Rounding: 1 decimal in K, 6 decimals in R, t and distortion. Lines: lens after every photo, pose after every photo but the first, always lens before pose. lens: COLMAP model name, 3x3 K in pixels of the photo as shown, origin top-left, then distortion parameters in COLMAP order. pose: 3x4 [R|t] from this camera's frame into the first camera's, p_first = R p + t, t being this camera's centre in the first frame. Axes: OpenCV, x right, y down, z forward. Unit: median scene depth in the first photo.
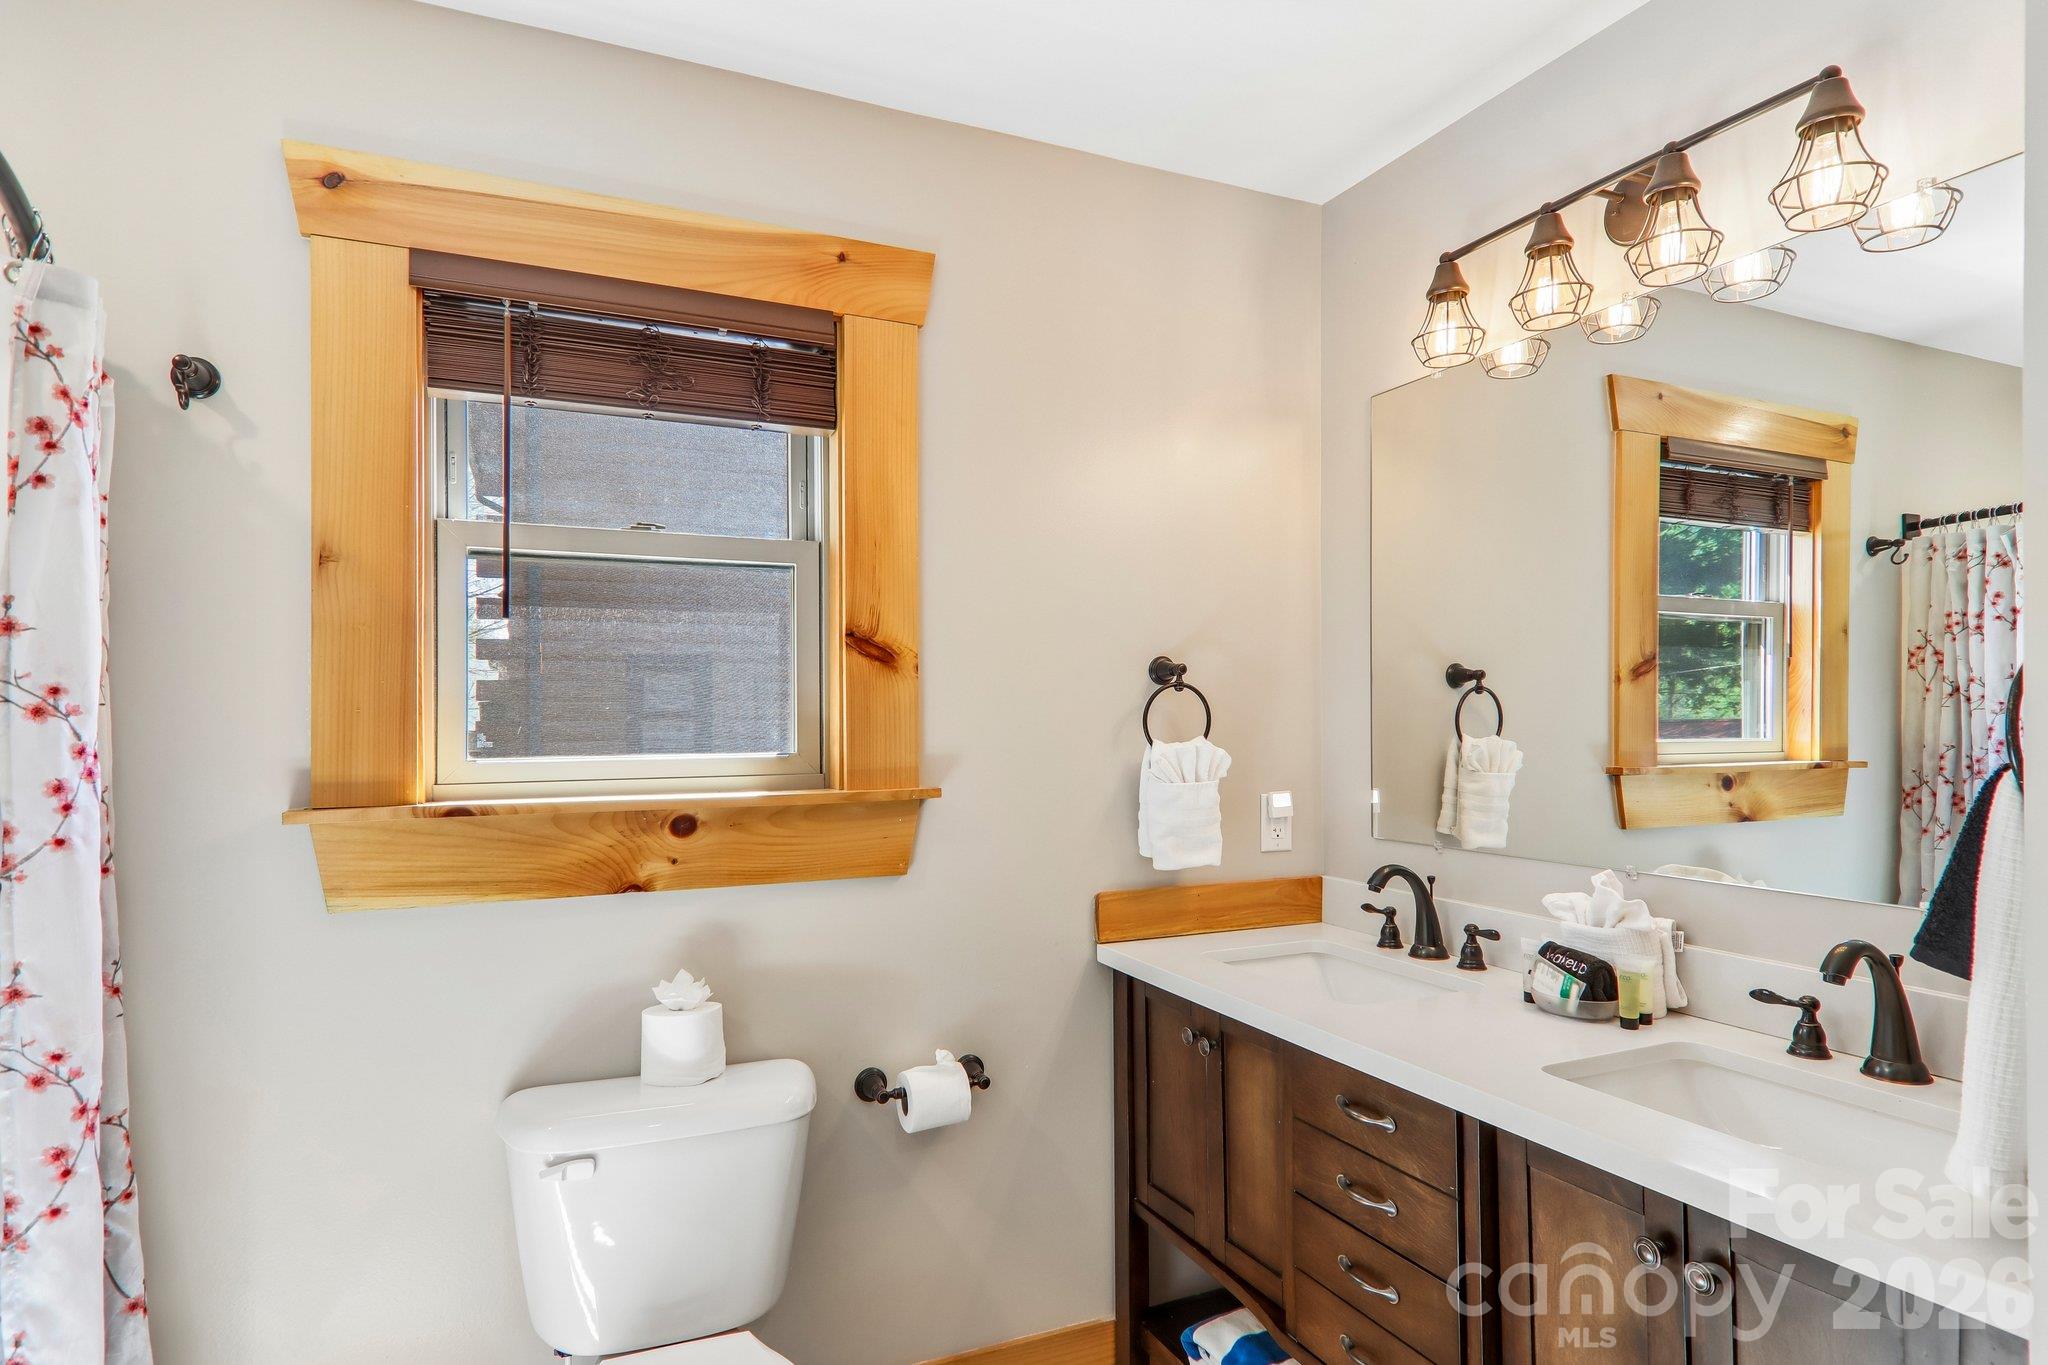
lens RADIAL K [[1134.0, 0, 1025.3], [0, 1134.0, 702.7], [0, 0, 1]] dist [0.002365, 0.000529]
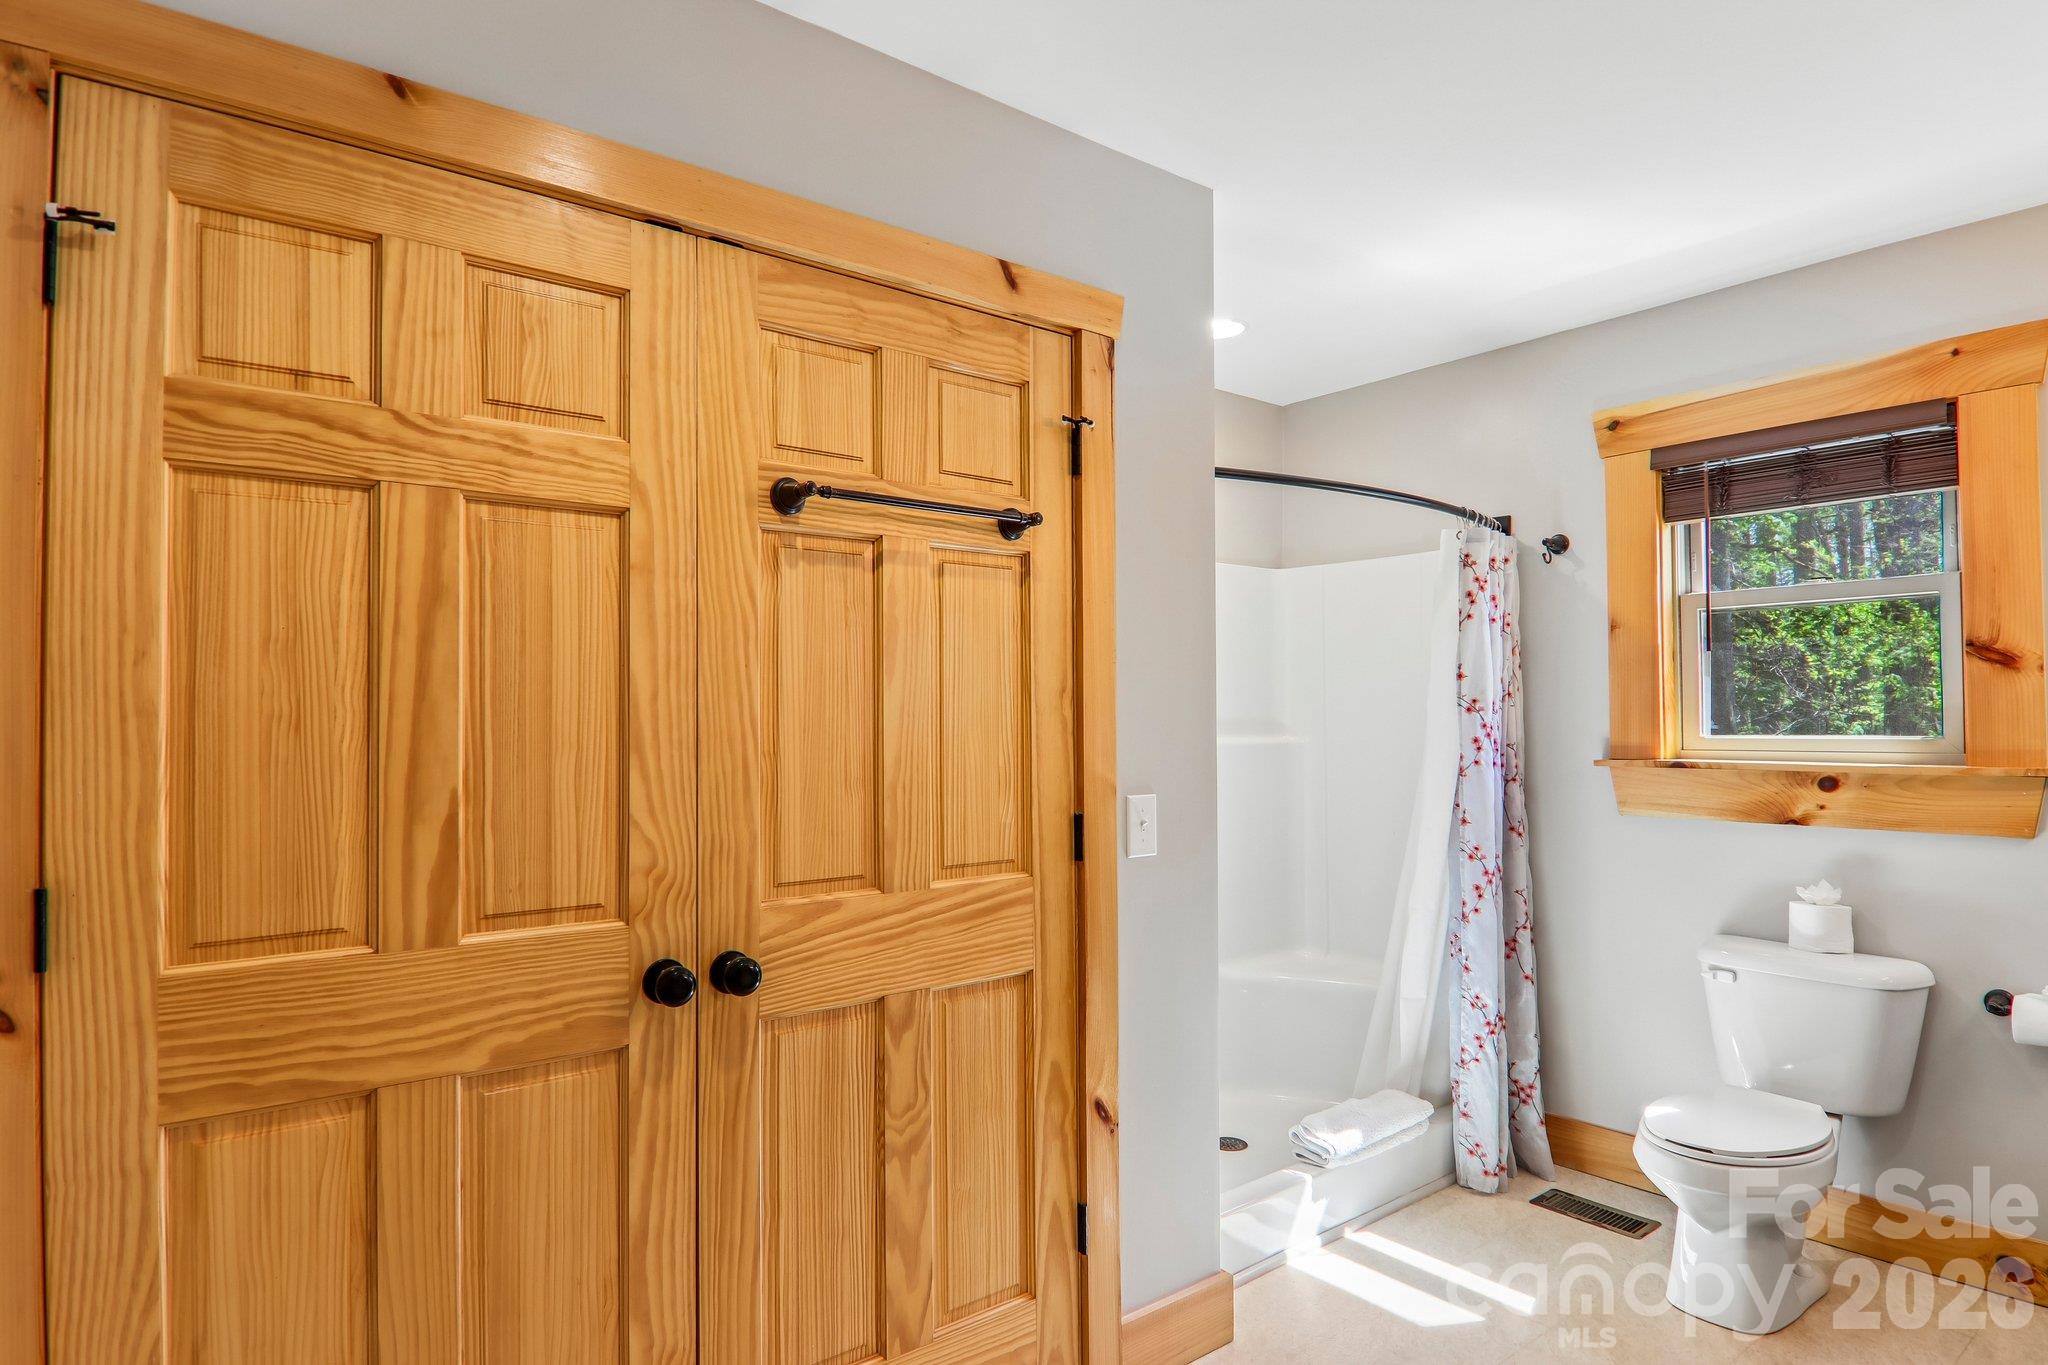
lens RADIAL K [[1138.9, 0, 1026.3], [0, 1138.9, 701.6], [0, 0, 1]] dist [0.007652, -0.021132]
pose [[0.235929, -0.011781, -0.971699, 0.914368], [0.017814, 0.999811, -0.007796, -0.004862], [0.971607, -0.015471, 0.236095, -0.367907]]
